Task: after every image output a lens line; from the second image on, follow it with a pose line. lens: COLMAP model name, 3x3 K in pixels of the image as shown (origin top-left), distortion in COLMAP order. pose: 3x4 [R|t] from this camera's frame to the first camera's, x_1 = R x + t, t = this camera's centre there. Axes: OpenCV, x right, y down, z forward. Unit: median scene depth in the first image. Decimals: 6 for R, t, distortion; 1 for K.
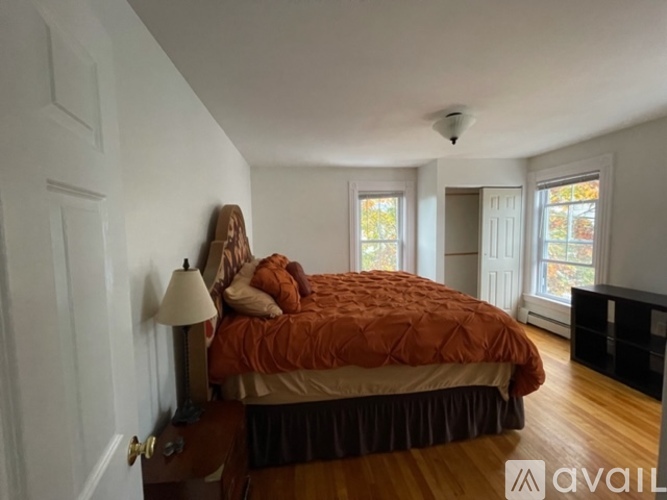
lens RADIAL K [[268.5, 0, 330.1], [0, 268.5, 247.7], [0, 0, 1]] dist [0.002588, 0.000174]
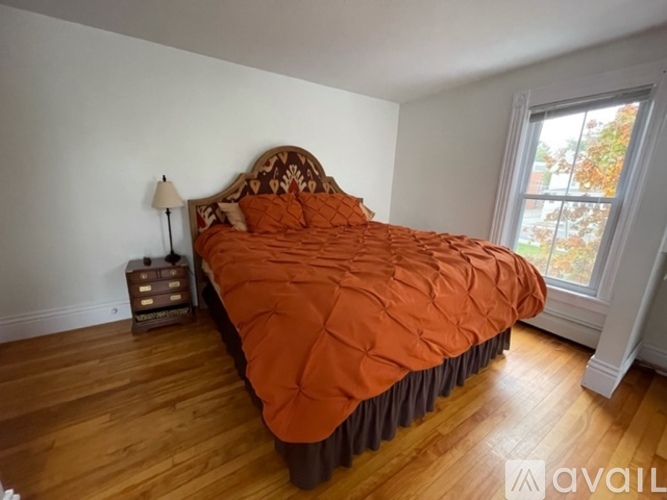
lens RADIAL K [[268.5, 0, 331.6], [0, 268.5, 250.5], [0, 0, 1]] dist [0.002588, 0.000174]
pose [[0.430229, 0.238737, -0.870579, 0.501675], [-0.097886, 0.971047, 0.217914, 0.007403], [0.897397, -0.008535, 0.441141, 0.351449]]
